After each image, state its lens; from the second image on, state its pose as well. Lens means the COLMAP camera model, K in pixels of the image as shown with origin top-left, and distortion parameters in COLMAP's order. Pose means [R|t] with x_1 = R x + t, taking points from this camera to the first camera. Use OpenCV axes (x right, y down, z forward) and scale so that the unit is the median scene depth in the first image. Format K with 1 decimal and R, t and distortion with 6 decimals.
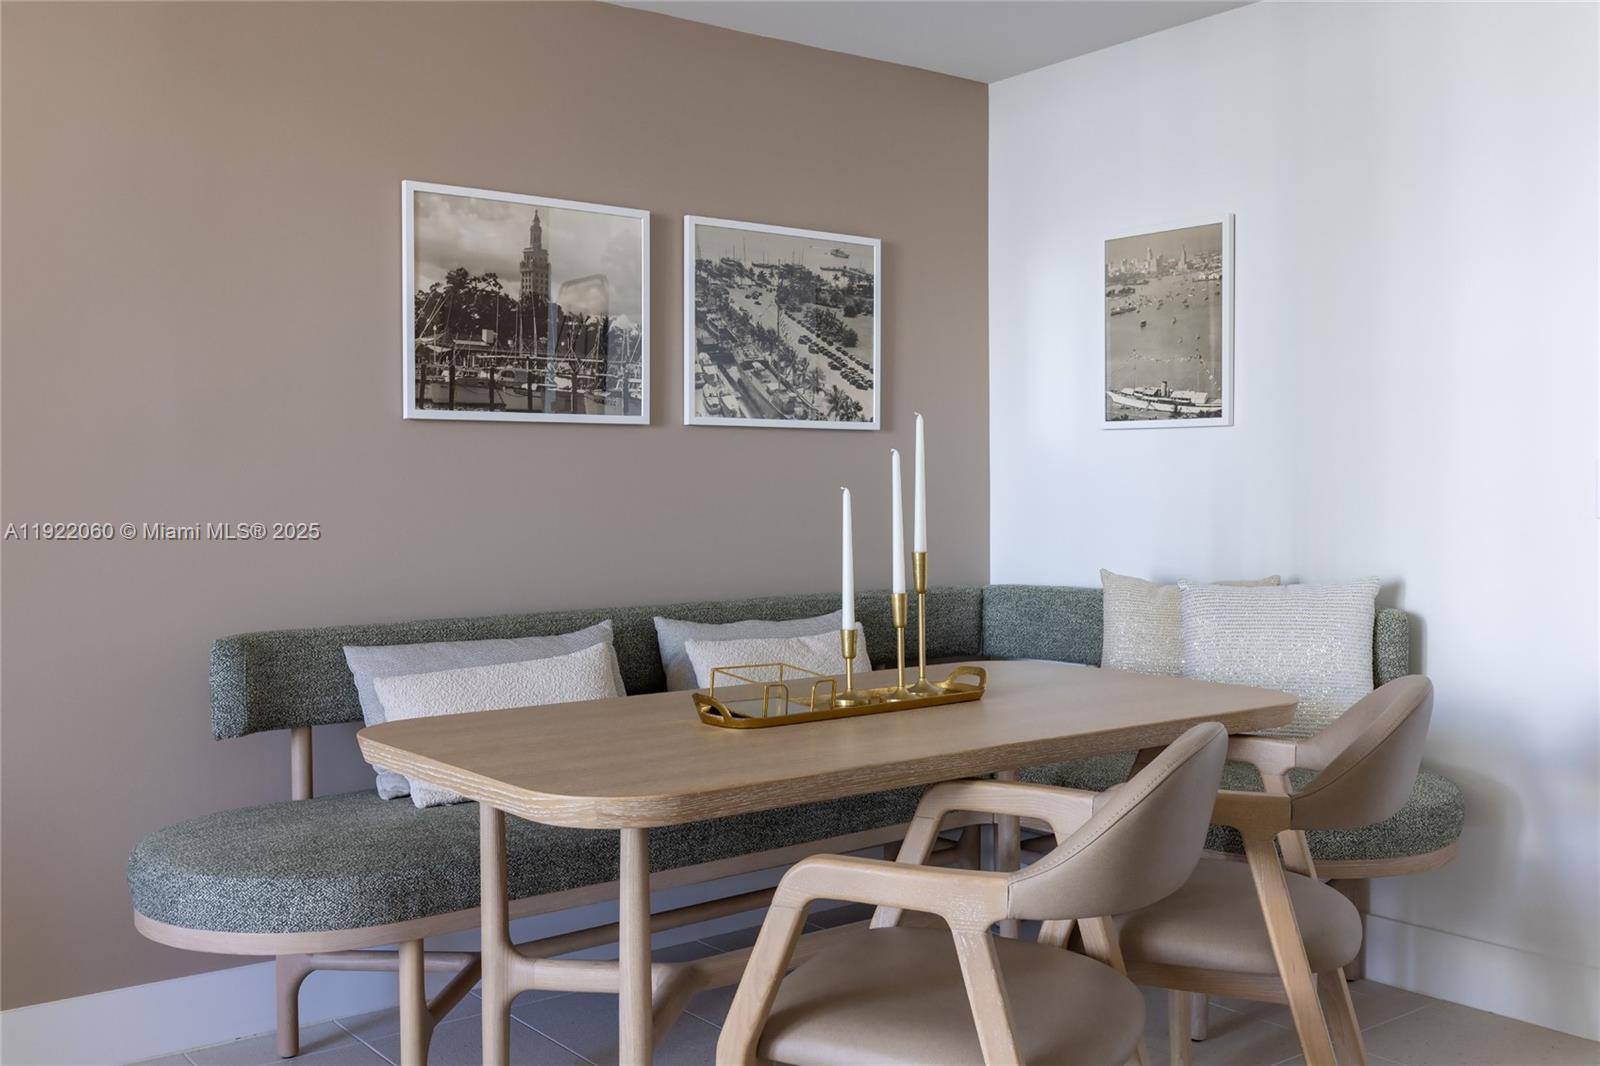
lens RADIAL K [[1541.8, 0, 789.7], [0, 1541.8, 523.1], [0, 0, 1]] dist [-0.045230, 0.000000]
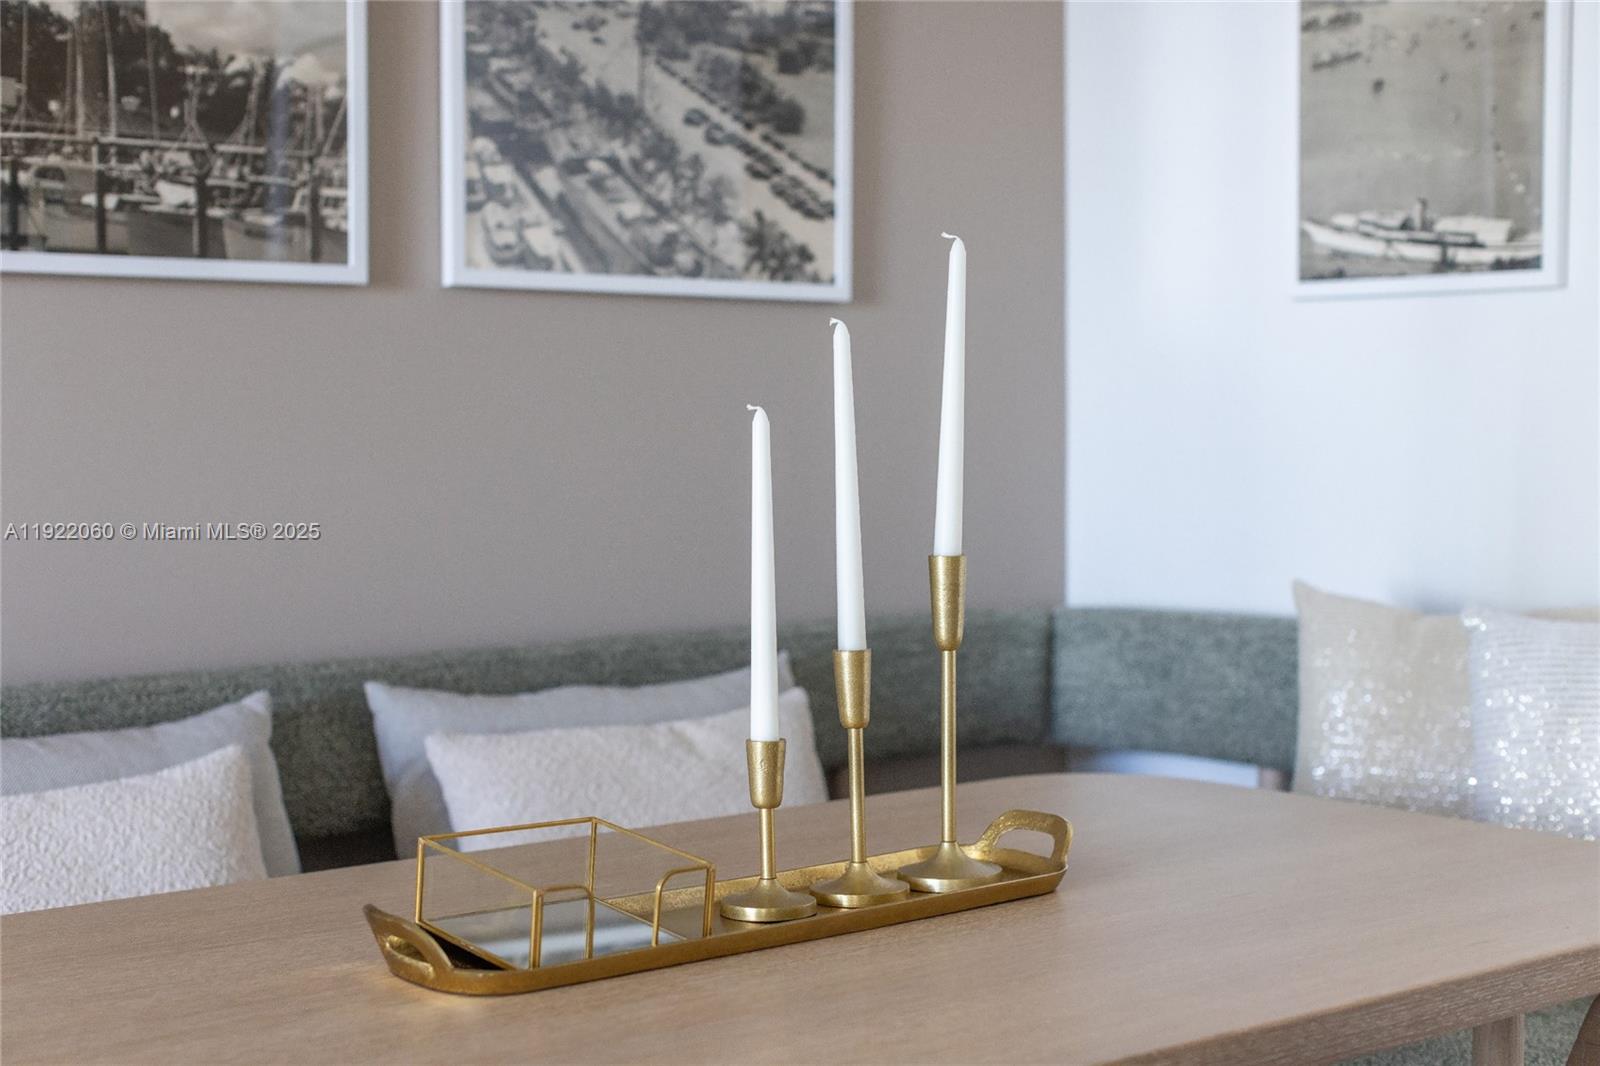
lens RADIAL K [[2351.9, 0, 804.1], [0, 2351.9, 537.2], [0, 0, 1]] dist [-0.003044, 0.000000]
pose [[0.999908, -0.000943, 0.013526, 0.037775], [0.000607, 0.999691, 0.024841, -0.002615], [-0.013545, -0.024831, 0.999600, 0.262361]]
